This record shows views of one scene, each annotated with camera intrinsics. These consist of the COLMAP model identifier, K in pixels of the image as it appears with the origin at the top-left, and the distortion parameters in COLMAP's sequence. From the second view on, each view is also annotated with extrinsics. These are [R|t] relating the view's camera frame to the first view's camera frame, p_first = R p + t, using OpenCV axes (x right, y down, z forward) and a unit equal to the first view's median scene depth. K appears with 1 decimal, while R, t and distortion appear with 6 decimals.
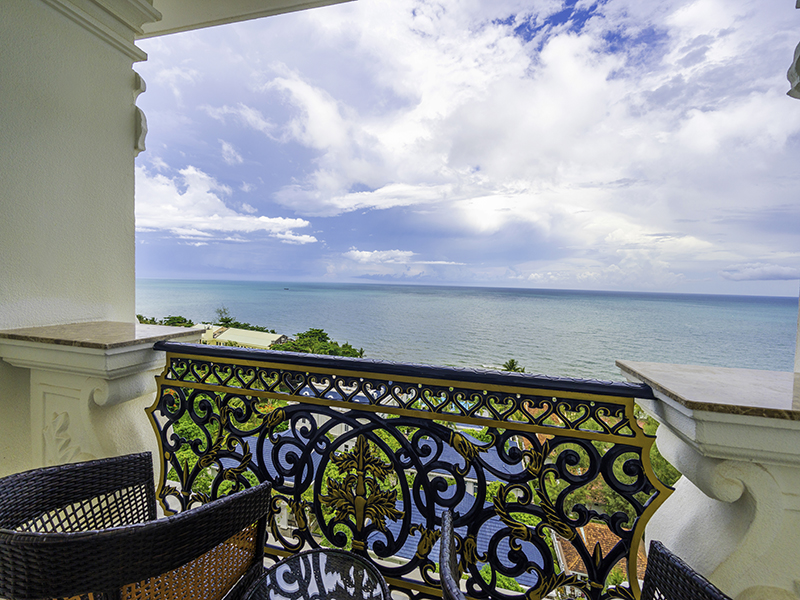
lens RADIAL K [[343.9, 0, 403.2], [0, 343.9, 304.3], [0, 0, 1]] dist [0.001144, -0.000190]
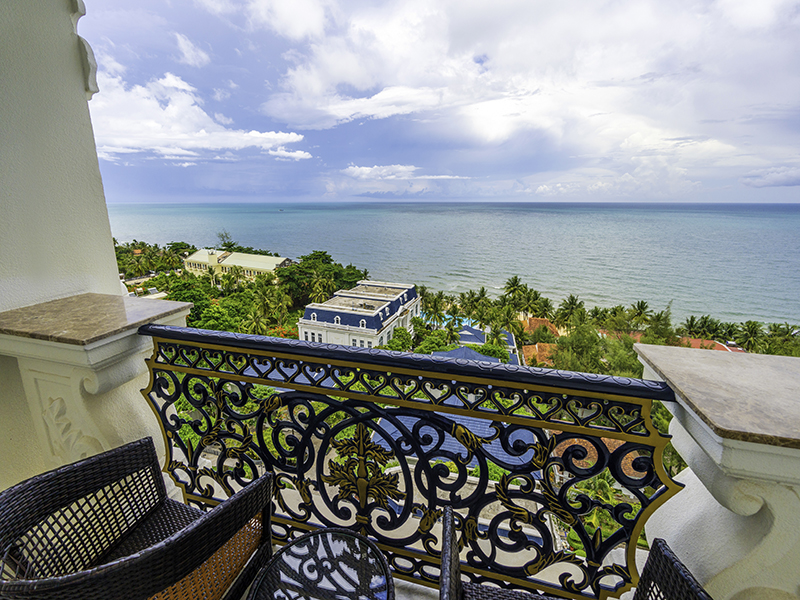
lens RADIAL K [[343.8, 0, 400.9], [0, 343.8, 286.9], [0, 0, 1]] dist [0.000557, -0.000051]
pose [[0.999645, -0.018377, -0.019305, 0.017681], [0.021681, 0.981943, 0.187930, -0.174779], [0.015502, -0.188282, 0.981993, 0.119405]]
